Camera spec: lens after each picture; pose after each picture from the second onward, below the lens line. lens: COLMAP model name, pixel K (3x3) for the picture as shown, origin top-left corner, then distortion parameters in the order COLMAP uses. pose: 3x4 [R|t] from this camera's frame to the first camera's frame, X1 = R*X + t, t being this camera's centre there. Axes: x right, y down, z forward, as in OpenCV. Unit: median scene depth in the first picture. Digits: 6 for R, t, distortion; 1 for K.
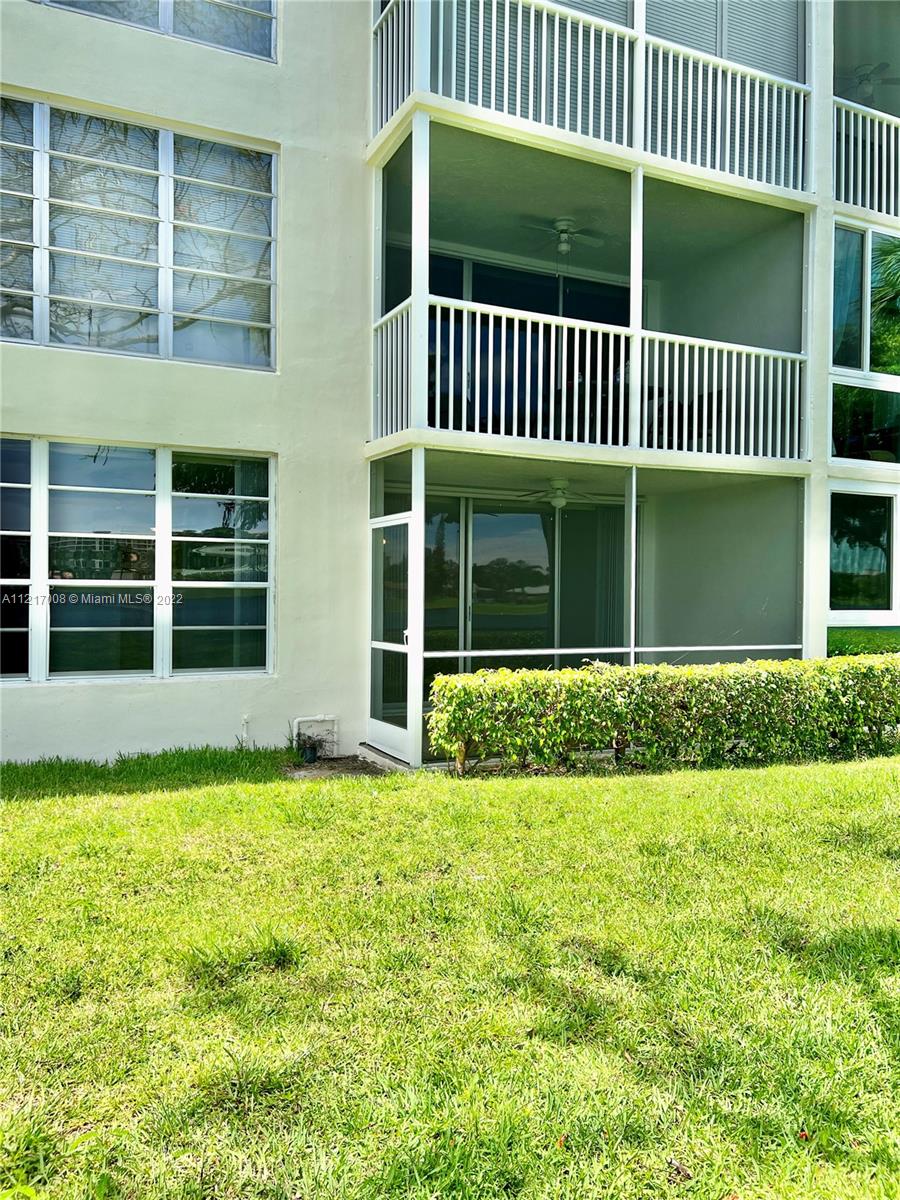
lens RADIAL K [[911.1, 0, 442.0], [0, 911.1, 599.6], [0, 0, 1]] dist [0.010238, -0.005036]
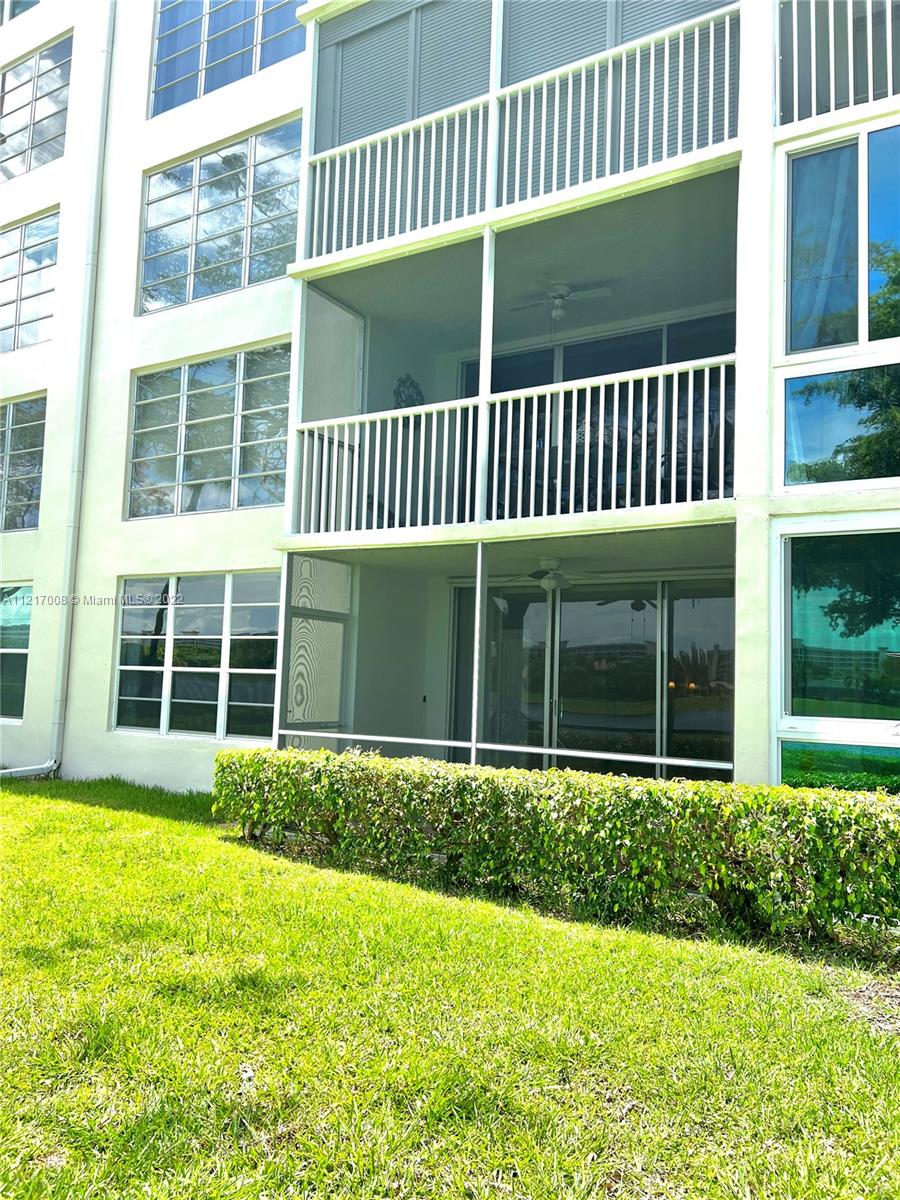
lens RADIAL K [[911.1, 0, 441.8], [0, 911.1, 599.8], [0, 0, 1]] dist [0.010238, -0.005036]
pose [[0.541855, -0.065913, -0.837883, 0.947931], [-0.032107, 0.994569, -0.099002, 0.002048], [0.839859, 0.080546, 0.536796, 0.484390]]
